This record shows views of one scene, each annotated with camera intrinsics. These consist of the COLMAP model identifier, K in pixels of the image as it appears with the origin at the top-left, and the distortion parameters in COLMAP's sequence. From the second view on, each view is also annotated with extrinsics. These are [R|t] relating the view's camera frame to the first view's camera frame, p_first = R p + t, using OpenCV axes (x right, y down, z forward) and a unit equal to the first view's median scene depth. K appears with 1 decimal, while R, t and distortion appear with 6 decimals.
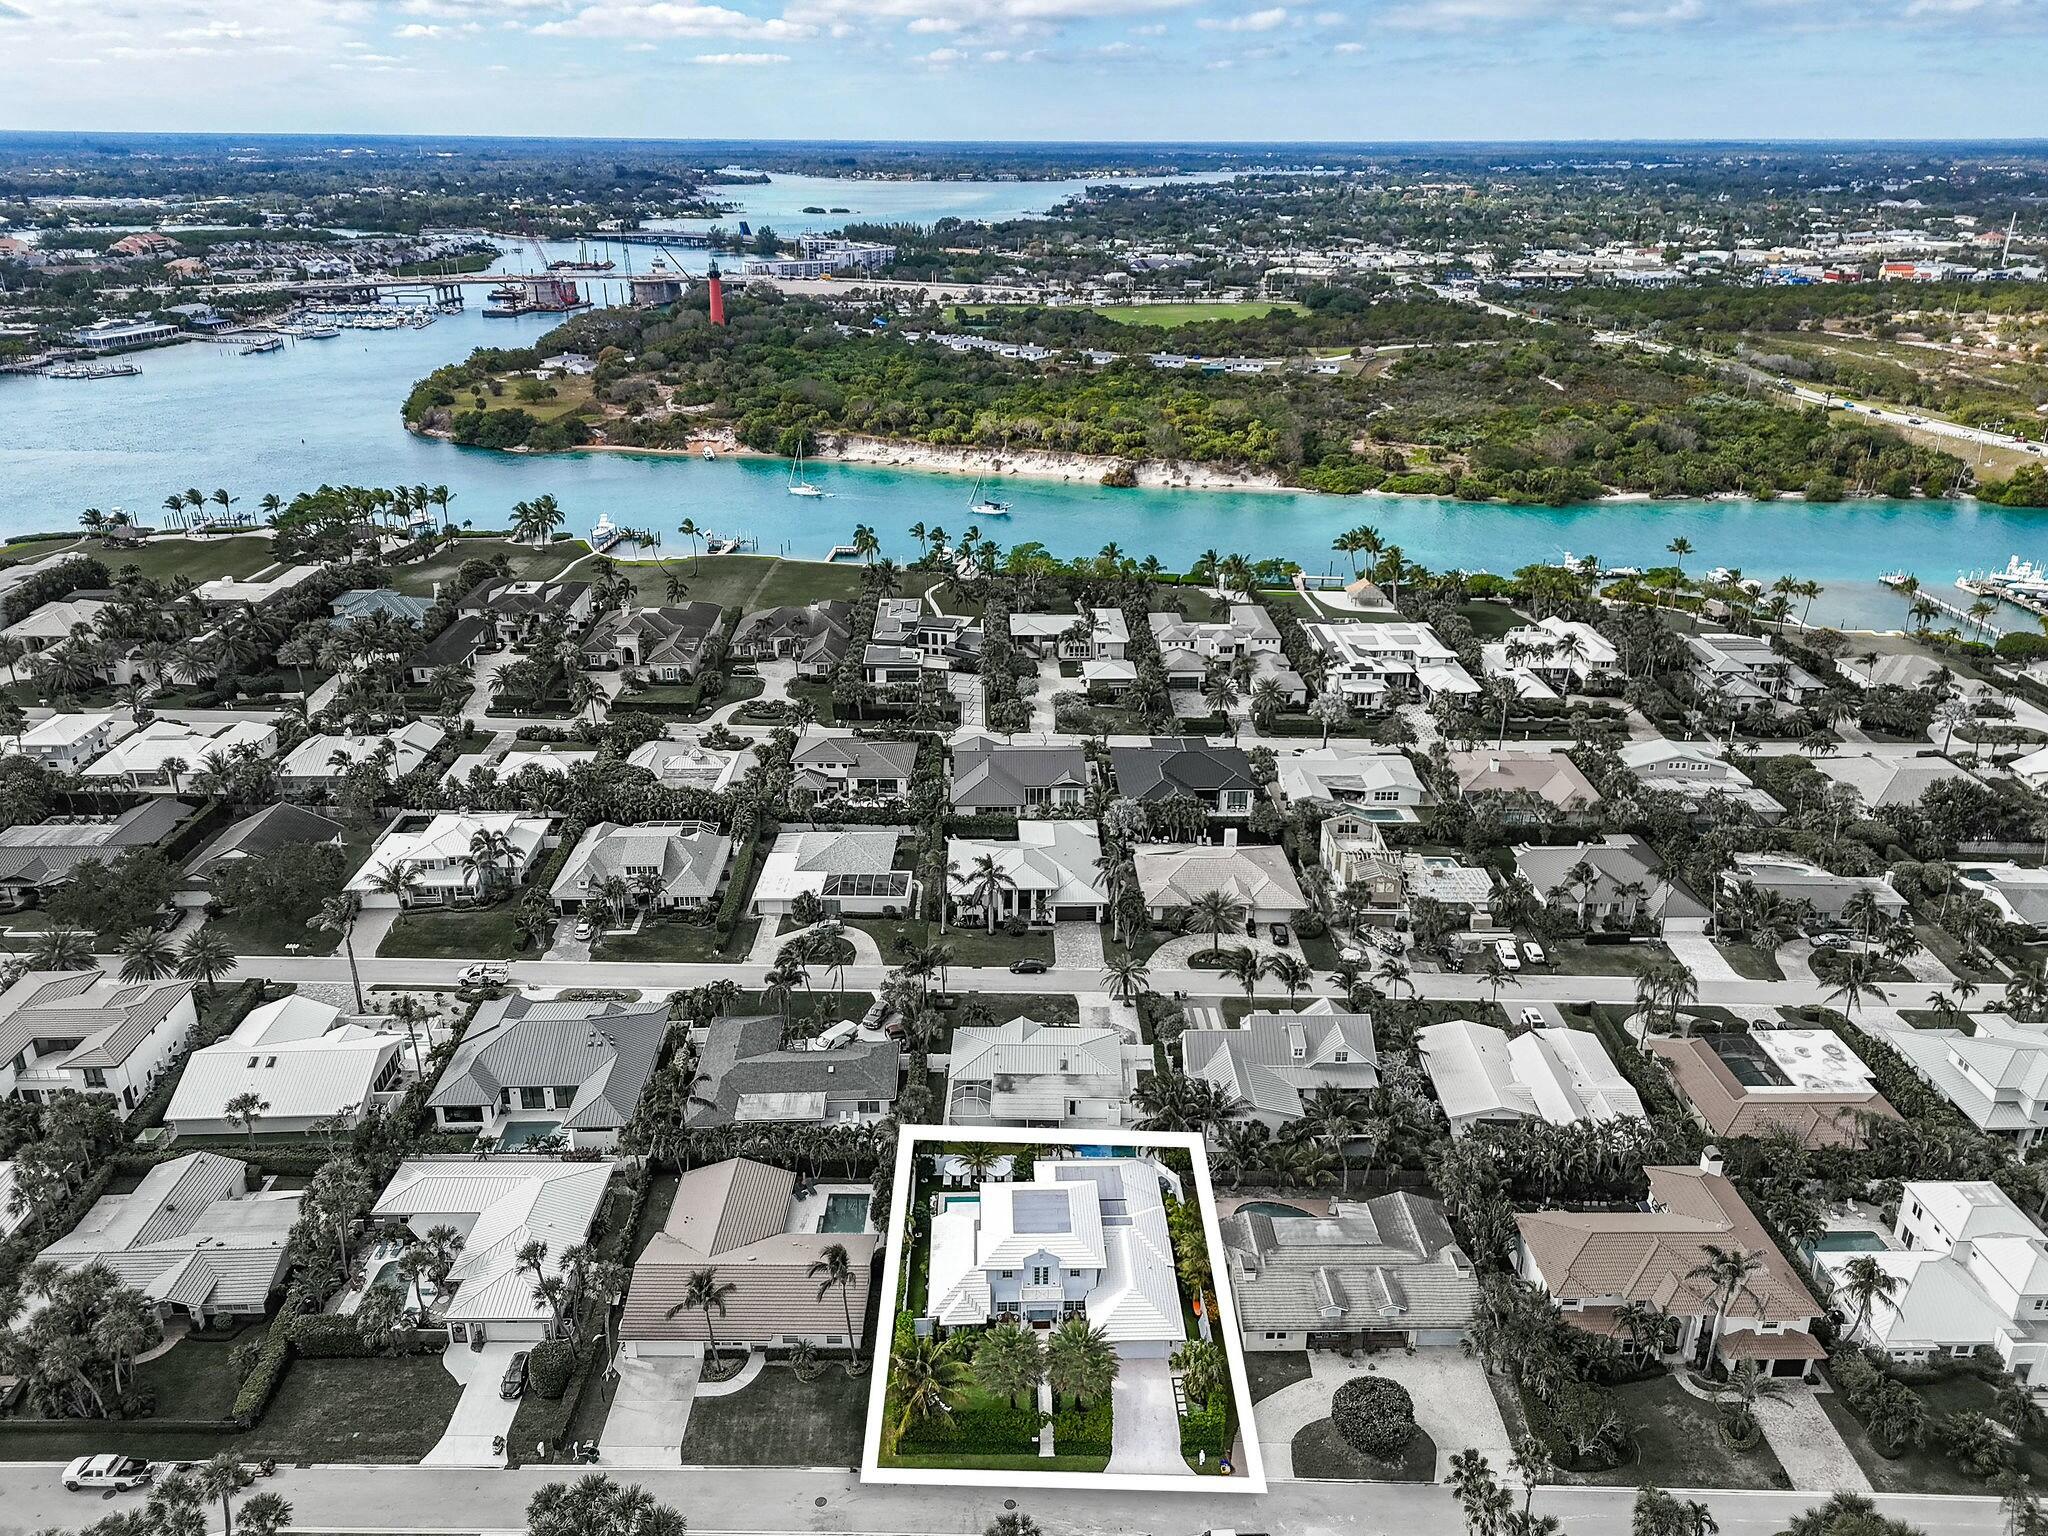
lens RADIAL K [[1472.5, 0, 1024.0], [0, 1472.5, 768.0], [0, 0, 1]] dist [-0.005706, -0.003052]
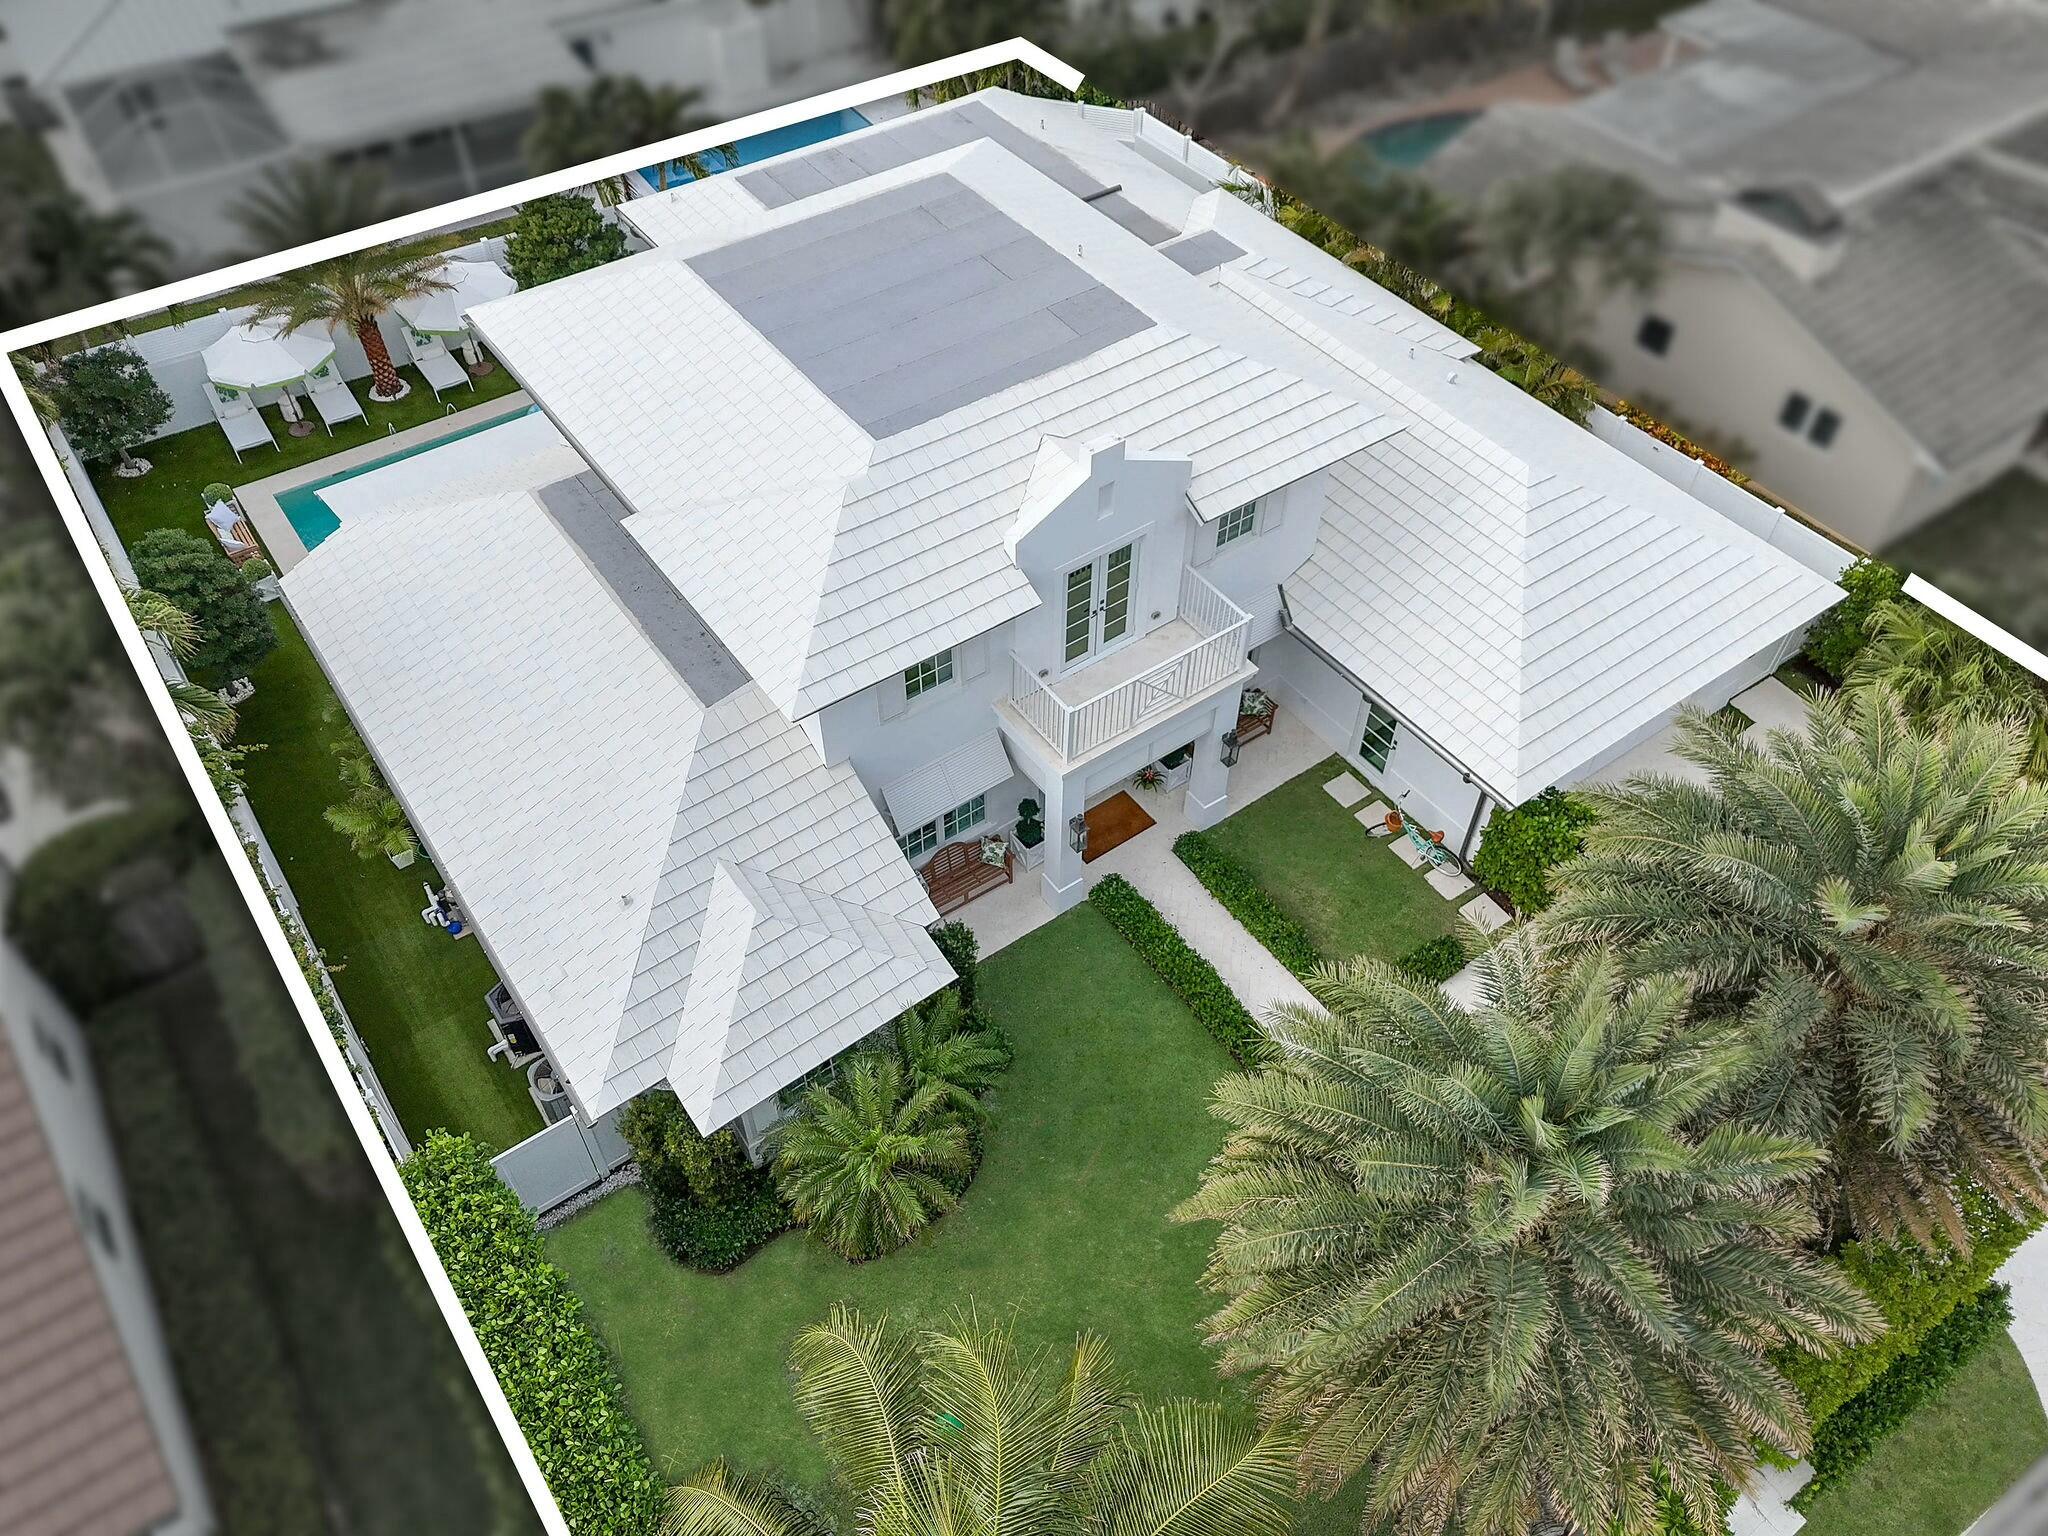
lens RADIAL K [[1472.5, 0, 1024.0], [0, 1472.5, 768.0], [0, 0, 1]] dist [-0.005706, -0.003052]
pose [[0.819825, -0.423412, 0.385498, -0.071157], [0.203347, 0.844622, 0.495241, 0.272166], [-0.535291, -0.327621, 0.778542, 0.860528]]
